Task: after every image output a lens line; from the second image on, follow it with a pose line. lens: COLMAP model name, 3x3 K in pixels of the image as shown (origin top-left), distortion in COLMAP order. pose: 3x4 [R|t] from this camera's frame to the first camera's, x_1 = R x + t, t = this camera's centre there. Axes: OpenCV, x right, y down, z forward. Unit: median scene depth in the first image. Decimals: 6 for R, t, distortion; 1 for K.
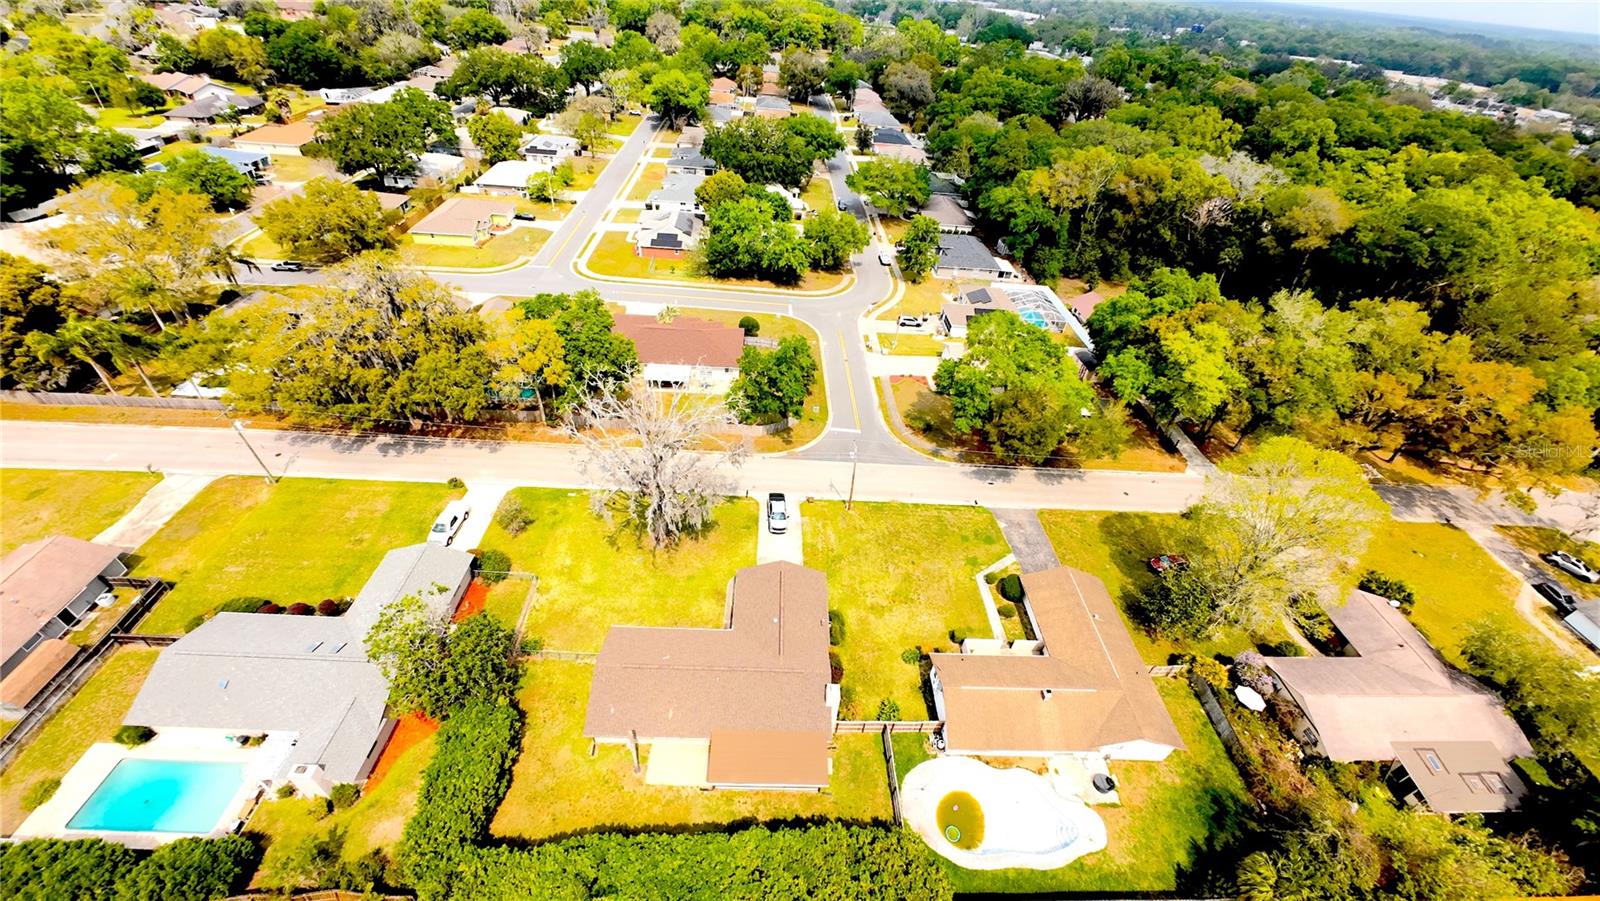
lens RADIAL K [[620.7, 0, 800.0], [0, 620.7, 450.5], [0, 0, 1]] dist [-0.000655, 0.000672]
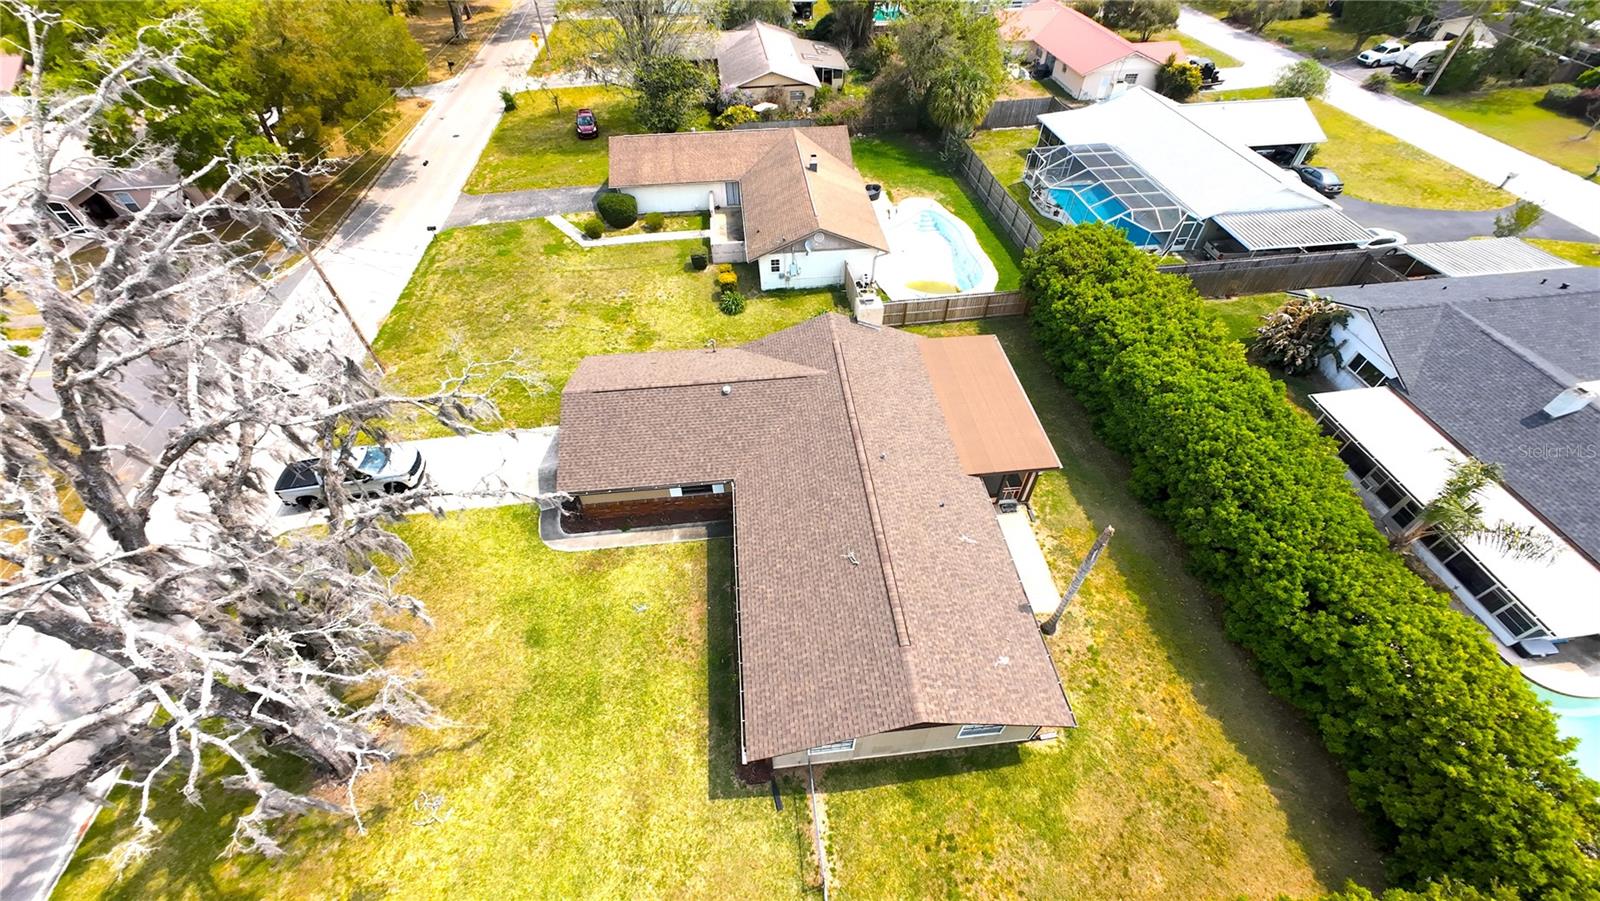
lens RADIAL K [[620.7, 0, 800.0], [0, 620.7, 450.5], [0, 0, 1]] dist [-0.000655, 0.000672]
pose [[-0.087836, -0.781544, 0.617636, -0.340718], [0.620178, 0.442303, 0.647879, 0.015586], [-0.779528, 0.439951, 0.445847, 0.684031]]
